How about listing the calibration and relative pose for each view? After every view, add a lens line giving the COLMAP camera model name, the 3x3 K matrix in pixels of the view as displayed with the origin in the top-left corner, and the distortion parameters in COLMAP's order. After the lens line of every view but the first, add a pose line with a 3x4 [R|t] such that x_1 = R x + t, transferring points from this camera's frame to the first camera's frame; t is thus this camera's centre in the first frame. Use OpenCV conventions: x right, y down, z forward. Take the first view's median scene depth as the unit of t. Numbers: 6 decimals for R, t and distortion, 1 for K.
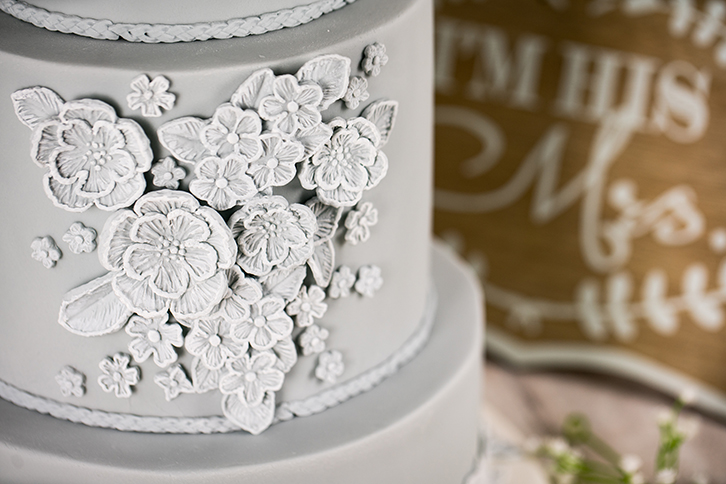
lens RADIAL K [[2415.4, 0, 363.4], [0, 2415.4, 241.6], [0, 0, 1]] dist [-0.041553, 0.000000]
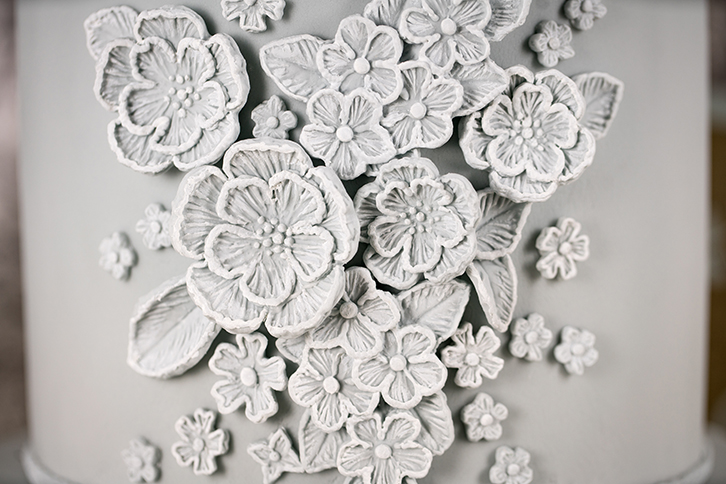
lens RADIAL K [[2415.4, 0, 362.8], [0, 2415.4, 242.2], [0, 0, 1]] dist [-0.041553, 0.000000]
pose [[0.963411, 0.013008, -0.267713, 0.133544], [-0.112712, 0.925875, -0.360627, 0.254576], [0.243178, 0.377606, 0.893464, 0.372798]]
